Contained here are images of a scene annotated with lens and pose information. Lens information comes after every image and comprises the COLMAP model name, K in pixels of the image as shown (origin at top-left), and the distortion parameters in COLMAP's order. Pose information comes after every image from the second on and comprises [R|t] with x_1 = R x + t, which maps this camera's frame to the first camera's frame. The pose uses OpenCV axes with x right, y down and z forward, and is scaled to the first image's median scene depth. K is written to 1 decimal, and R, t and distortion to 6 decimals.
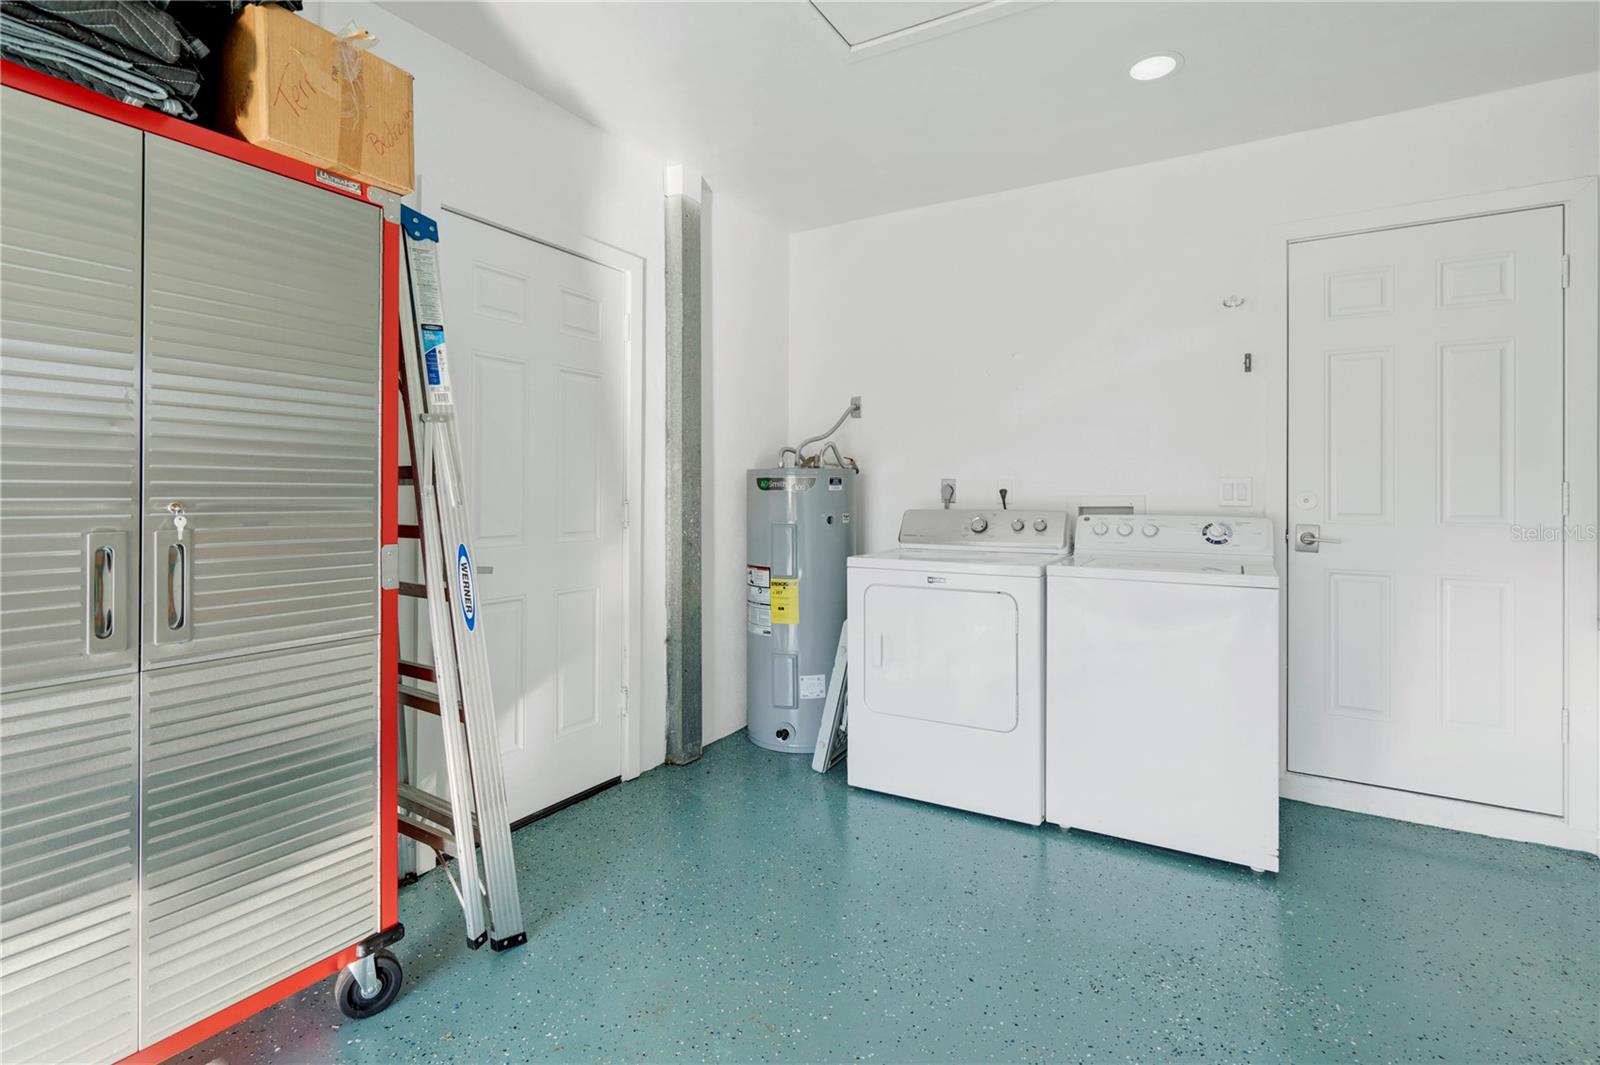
lens RADIAL K [[741.4, 0, 782.8], [0, 741.4, 496.6], [0, 0, 1]] dist [-0.000297, 0.002074]
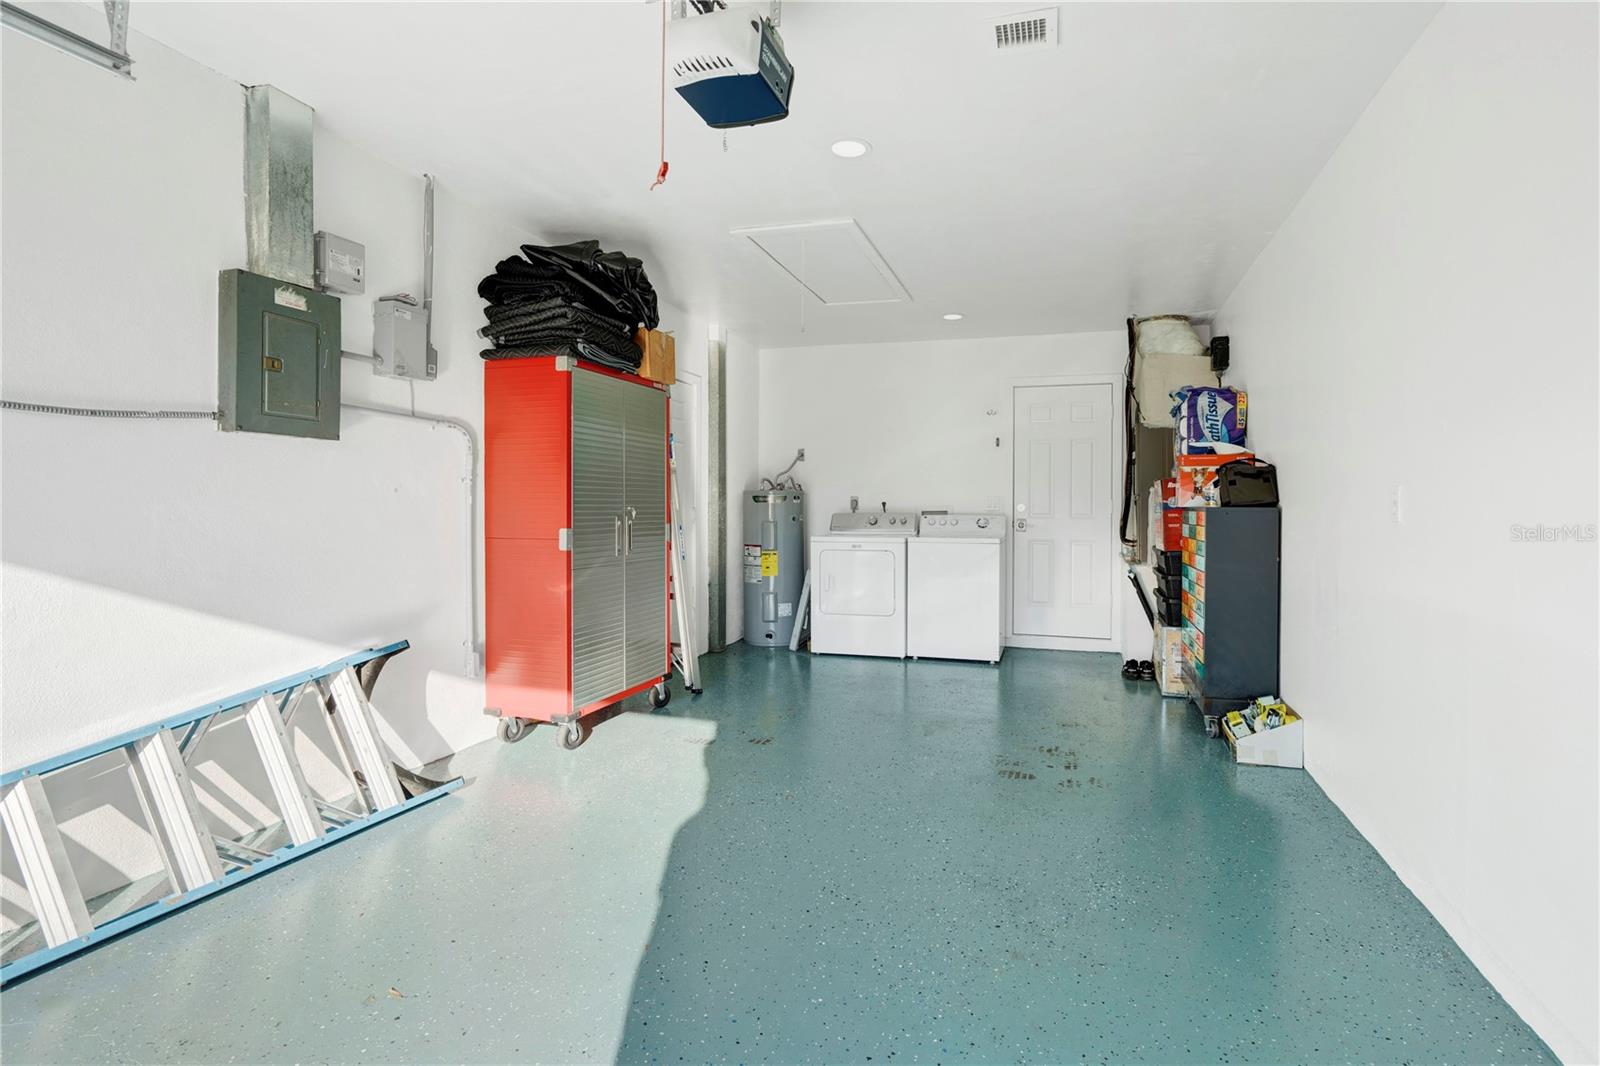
lens RADIAL K [[741.4, 0, 802.7], [0, 741.4, 522.3], [0, 0, 1]] dist [-0.000297, 0.002074]
pose [[0.975507, -0.004293, 0.219928, -0.329770], [0.000312, 0.999835, 0.018136, 0.007417], [-0.219970, -0.017623, 0.975348, -0.820846]]
